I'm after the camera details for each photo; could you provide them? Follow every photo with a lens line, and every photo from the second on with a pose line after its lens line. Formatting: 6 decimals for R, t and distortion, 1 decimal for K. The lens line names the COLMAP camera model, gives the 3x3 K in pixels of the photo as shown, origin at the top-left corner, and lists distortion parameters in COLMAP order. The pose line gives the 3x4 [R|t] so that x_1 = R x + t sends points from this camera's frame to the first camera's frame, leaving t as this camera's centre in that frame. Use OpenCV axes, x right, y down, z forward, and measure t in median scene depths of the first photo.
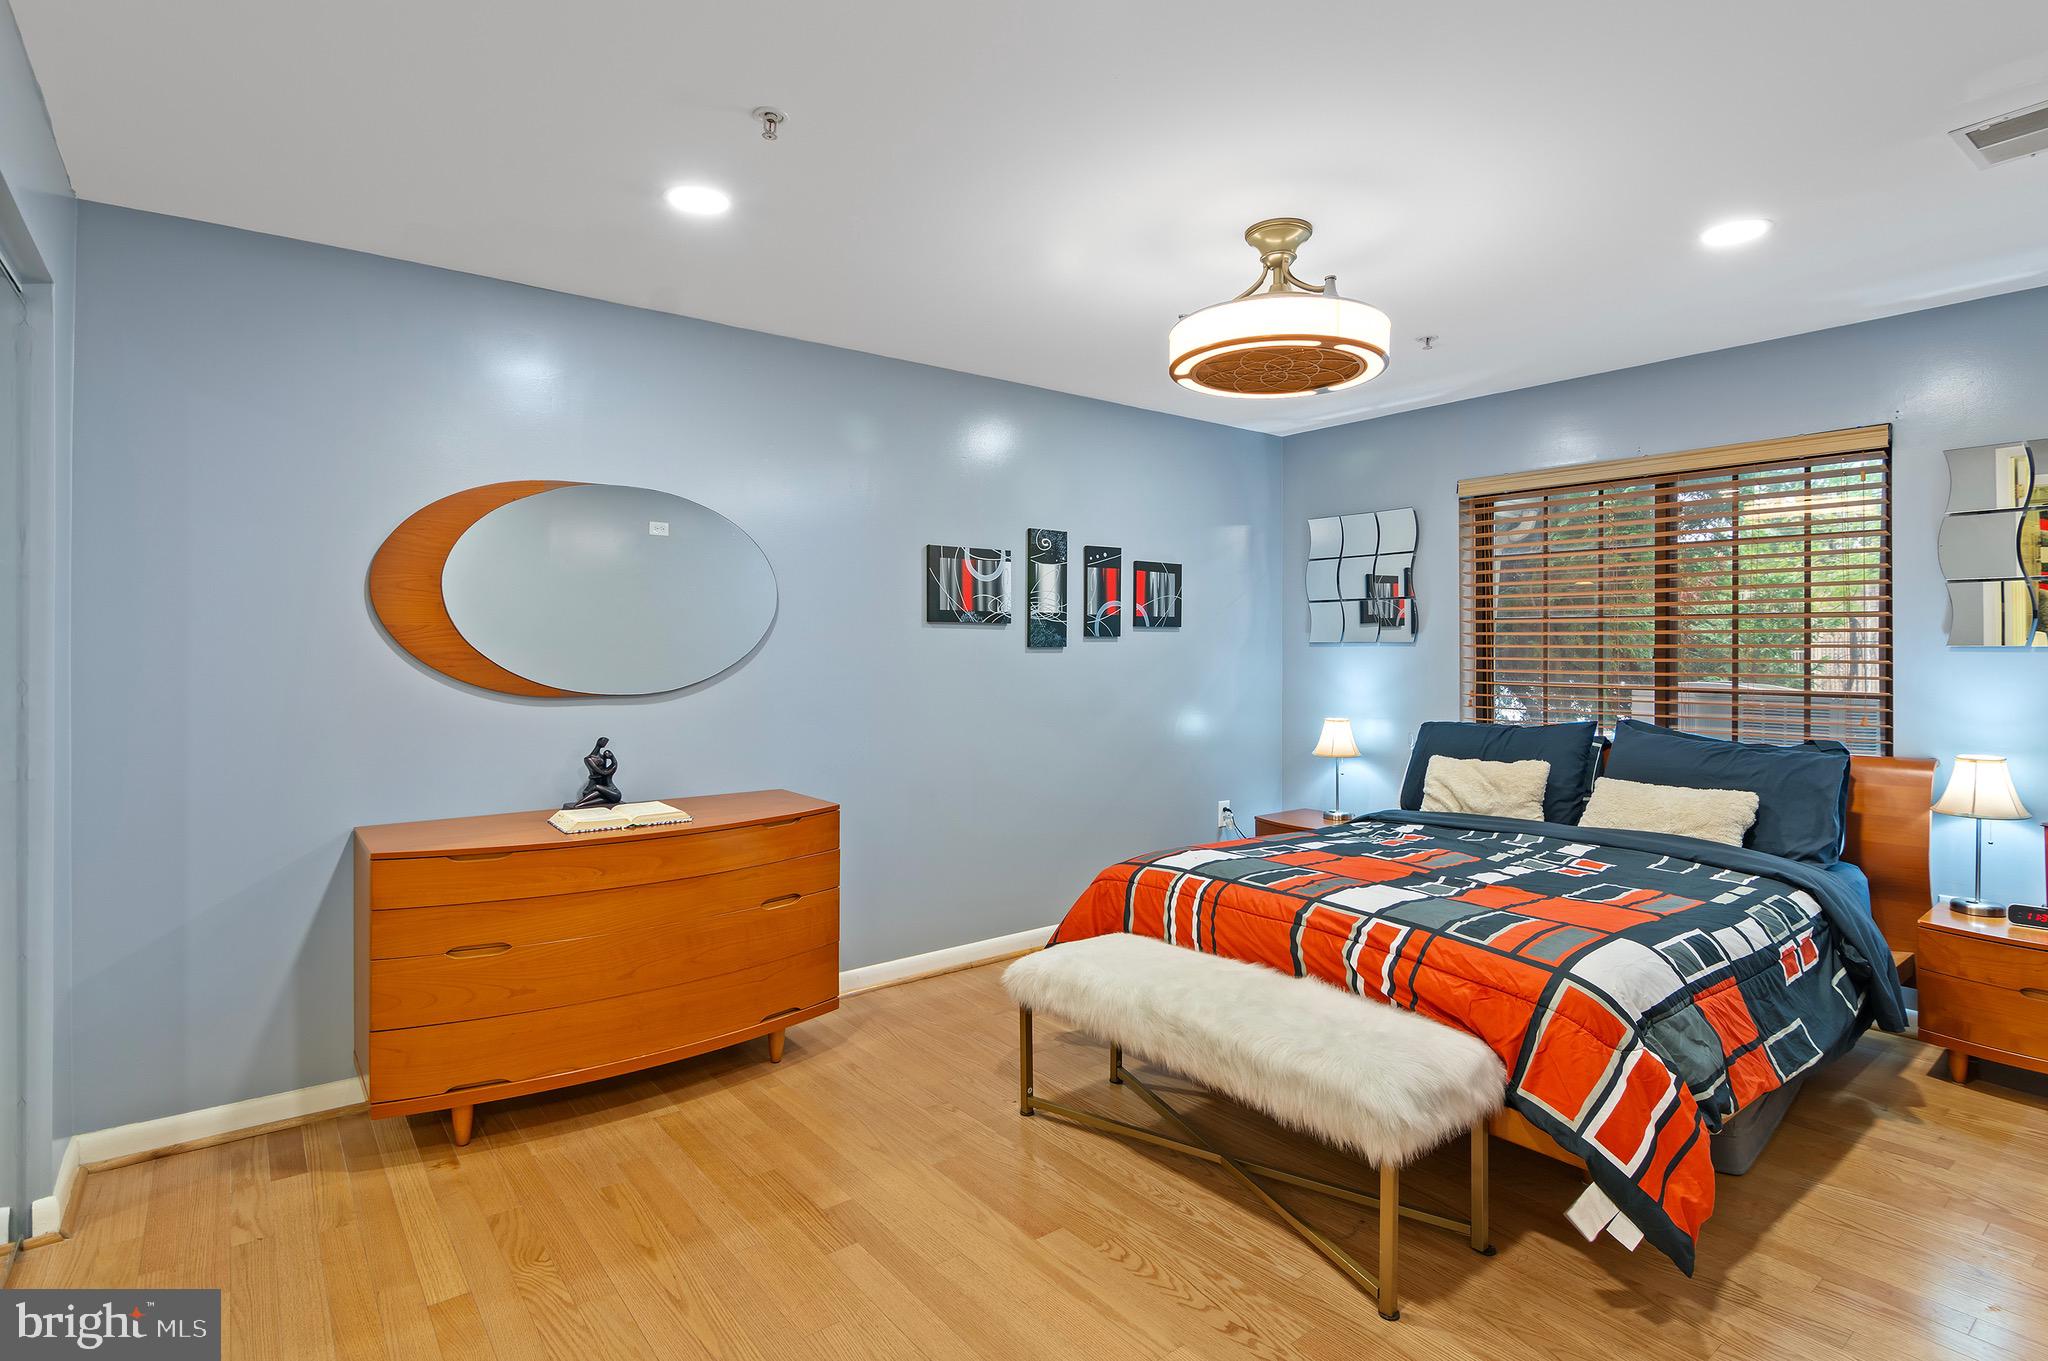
lens RADIAL K [[1005.2, 0, 1037.0], [0, 1005.2, 663.5], [0, 0, 1]] dist [-0.005212, -0.005358]
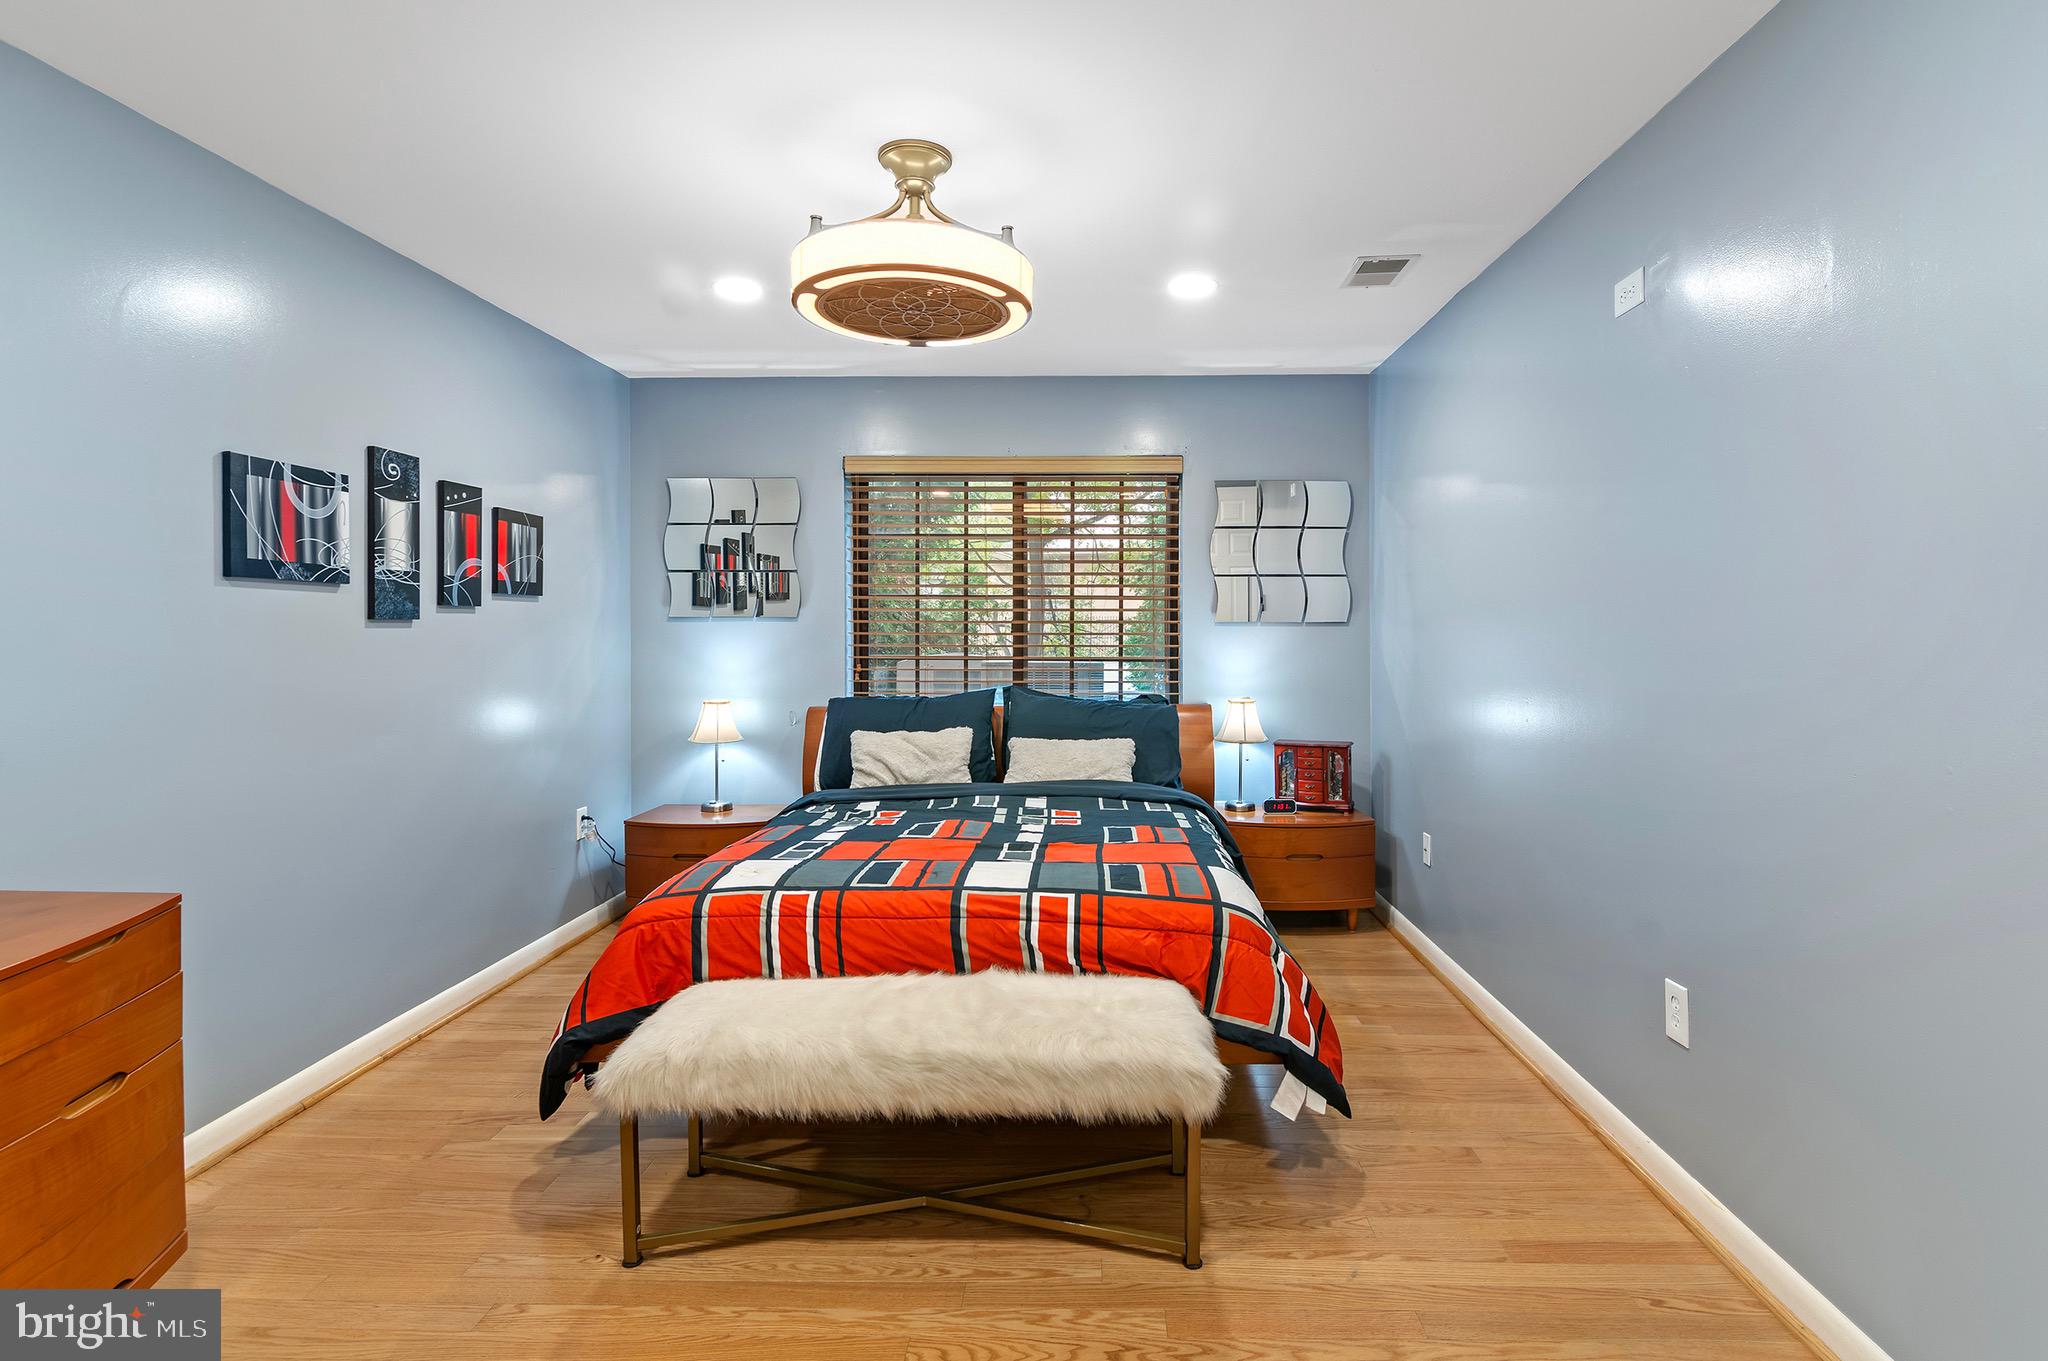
lens RADIAL K [[1005.2, 0, 1088.9], [0, 1005.2, 655.2], [0, 0, 1]] dist [-0.005212, -0.005358]
pose [[0.641462, -0.020277, 0.766887, -0.280669], [0.010179, 0.999788, 0.017921, 0.001306], [-0.767088, -0.003690, 0.641532, 0.235934]]
